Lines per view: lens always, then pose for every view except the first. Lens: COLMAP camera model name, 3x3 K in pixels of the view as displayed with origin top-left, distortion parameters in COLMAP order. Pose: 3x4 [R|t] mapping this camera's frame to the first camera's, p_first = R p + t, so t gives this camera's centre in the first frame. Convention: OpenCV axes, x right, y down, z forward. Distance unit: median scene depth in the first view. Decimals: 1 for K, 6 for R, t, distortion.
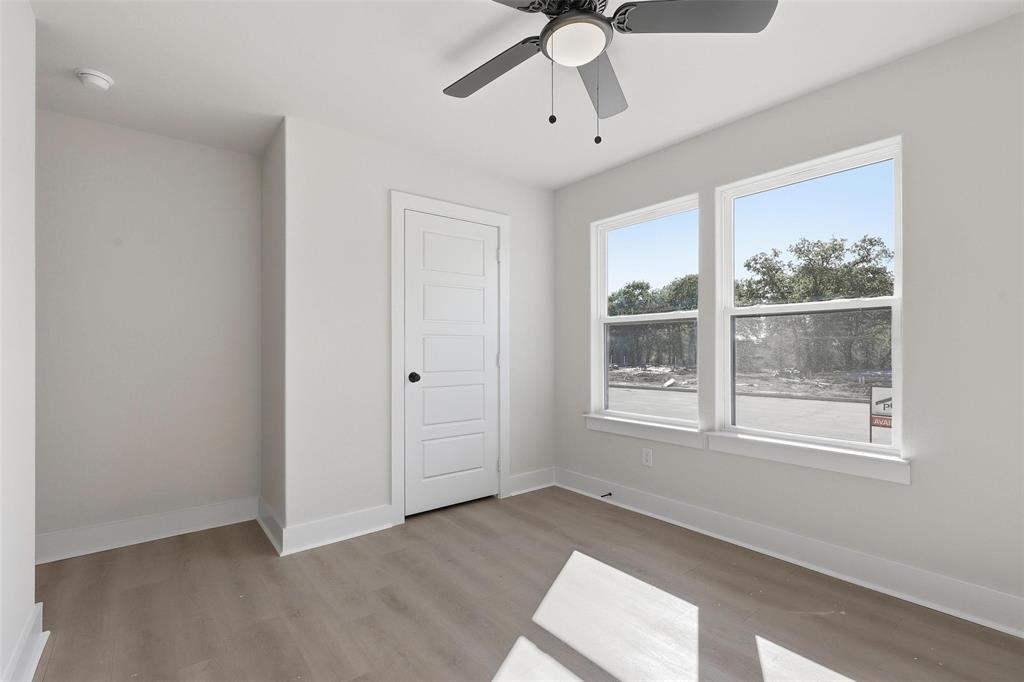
lens RADIAL K [[469.2, 0, 512.5], [0, 469.2, 346.9], [0, 0, 1]] dist [0.002005, 0.000250]
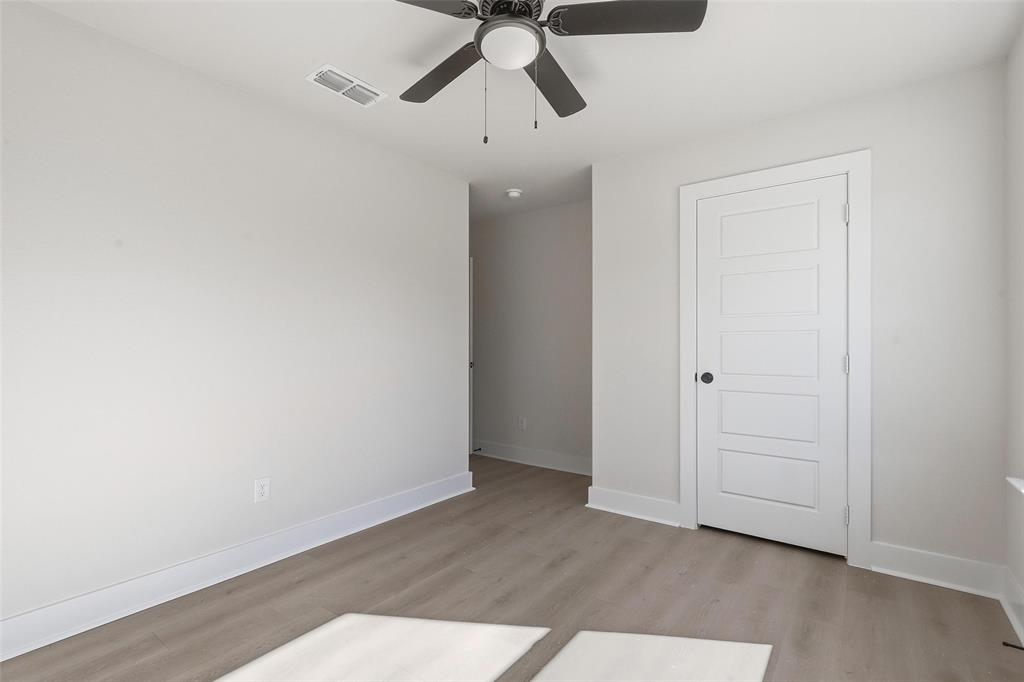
lens RADIAL K [[473.9, 0, 513.7], [0, 473.9, 341.6], [0, 0, 1]] dist [0.001063, 0.000020]
pose [[0.258182, -0.004454, -0.966086, 0.613884], [-0.000966, 0.999988, -0.004869, -0.002086], [0.966096, 0.002190, 0.258174, 0.401280]]
